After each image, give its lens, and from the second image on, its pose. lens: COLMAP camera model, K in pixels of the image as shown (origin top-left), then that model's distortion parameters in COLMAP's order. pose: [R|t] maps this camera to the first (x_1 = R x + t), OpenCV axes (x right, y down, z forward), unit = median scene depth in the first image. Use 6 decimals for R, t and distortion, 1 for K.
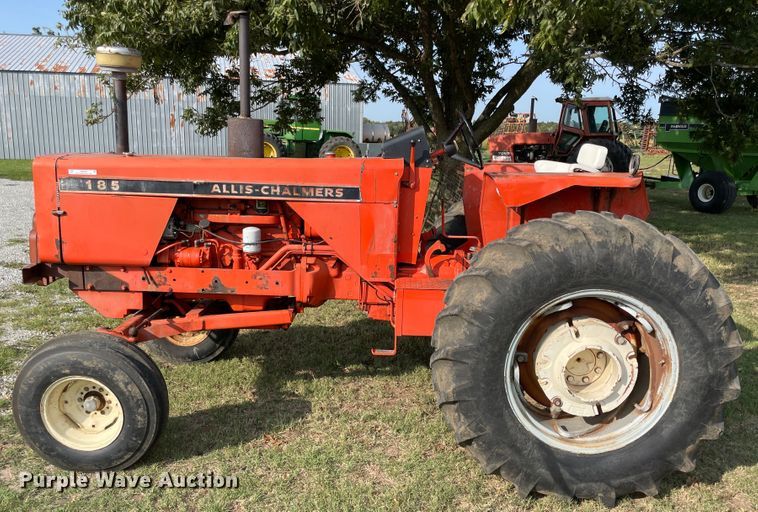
lens RADIAL K [[645.3, 0, 384.4], [0, 645.3, 271.7], [0, 0, 1]] dist [0.088897, -0.121302]
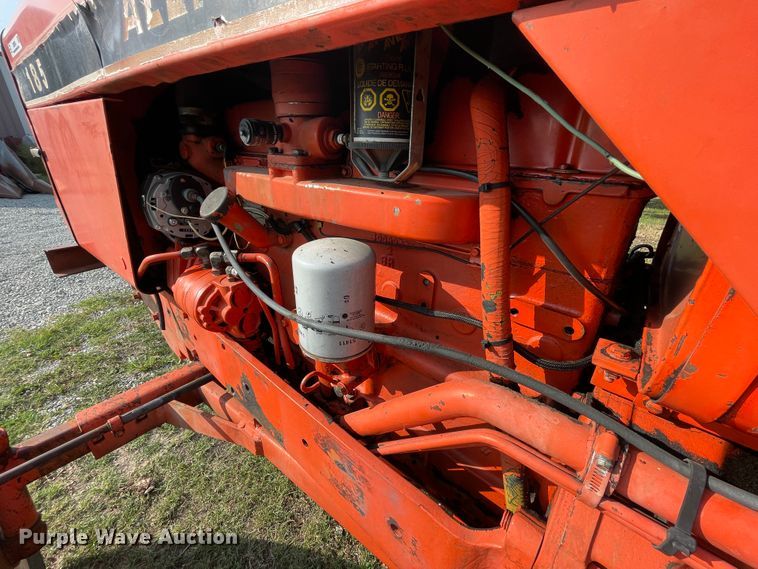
lens RADIAL K [[313.8, 0, 377.5], [0, 313.8, 280.7], [0, 0, 1]] dist [-0.000832, -0.000136]
pose [[0.761394, 0.249673, -0.598282, -0.137169], [-0.134391, 0.963604, 0.231097, -0.085991], [0.634206, -0.095552, 0.767237, 0.976573]]
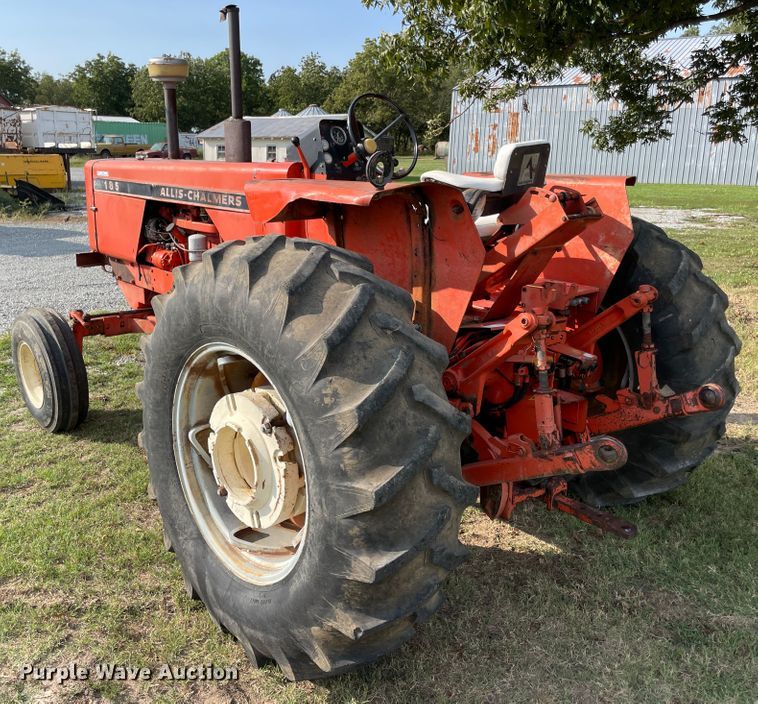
lens RADIAL K [[745.2, 0, 330.7], [0, 745.2, 328.1], [0, 0, 1]] dist [0.052500, -0.024688]
pose [[0.648868, 0.165821, -0.742613, 0.801447], [-0.150889, 0.984624, 0.088020, -0.062377], [0.745790, 0.054939, 0.663912, 0.444095]]
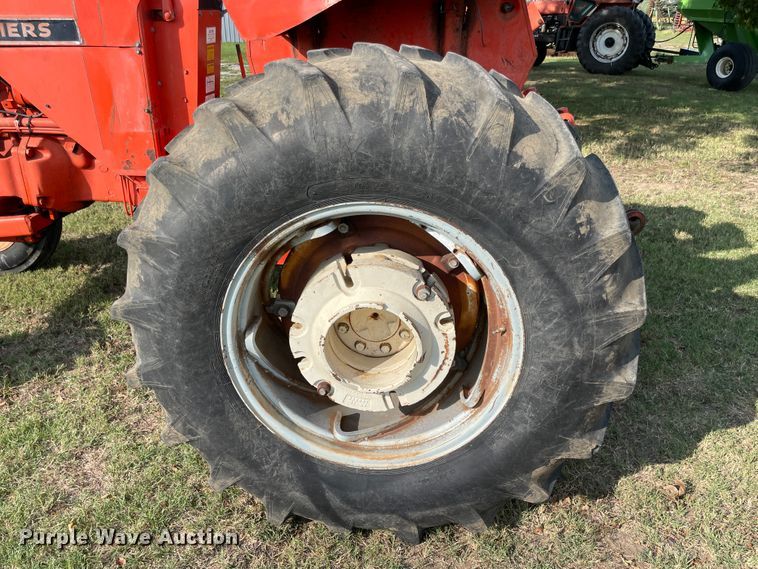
lens RADIAL K [[579.9, 0, 374.0], [0, 579.9, 288.6], [0, 0, 1]] dist [0.083842, -0.119788]
pose [[0.997157, 0.020335, -0.072554, 0.297157], [-0.003597, 0.974644, 0.223732, -0.007611], [0.075264, -0.222835, 0.971946, 0.430988]]
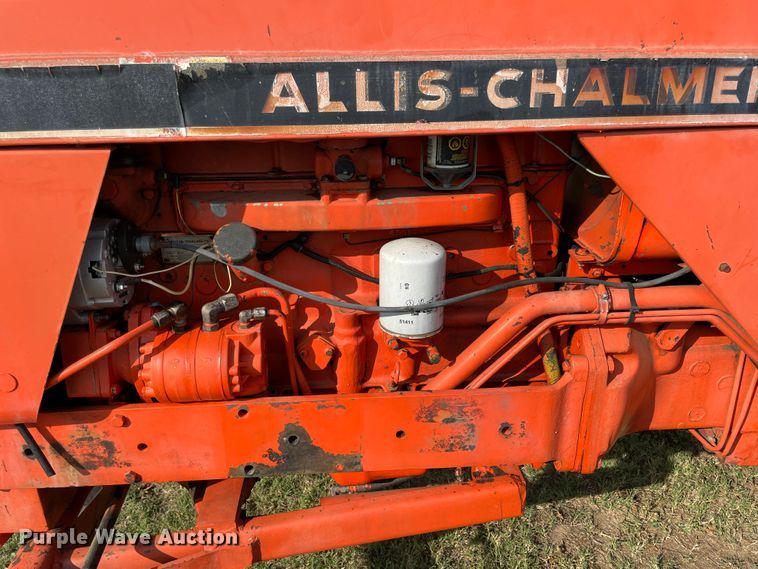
lens RADIAL K [[579.9, 0, 374.0], [0, 579.9, 288.6], [0, 0, 1]] dist [0.083842, -0.119788]
pose [[0.996552, -0.066646, 0.049431, -0.245573], [0.055892, 0.979456, 0.193759, -0.101540], [-0.061328, -0.190328, 0.979803, 0.803711]]
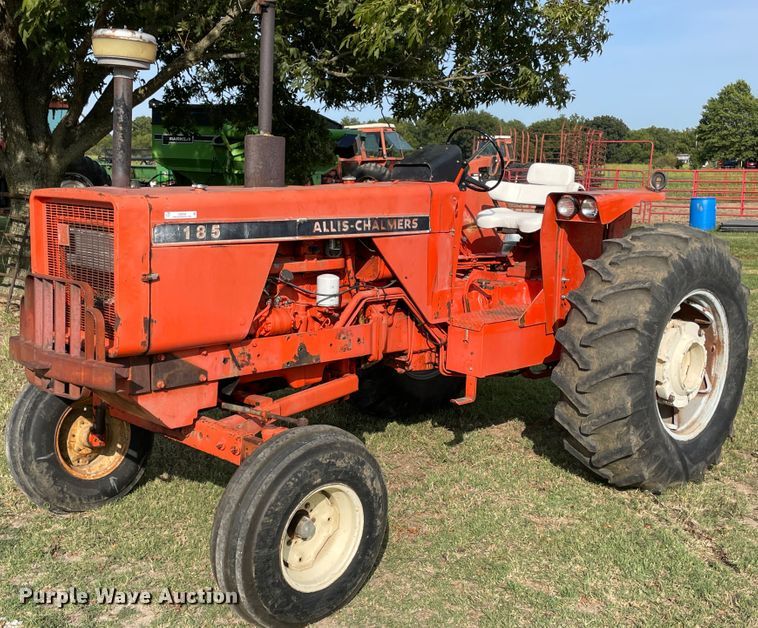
lens RADIAL K [[959.6, 0, 379.0], [0, 959.6, 314.0], [0, 0, 1]] dist [0.018698, 0.002218]
pose [[0.697603, -0.122563, 0.705923, -1.037710], [0.146096, 0.988893, 0.027319, -0.046130], [-0.701431, 0.084075, 0.707761, 0.145675]]
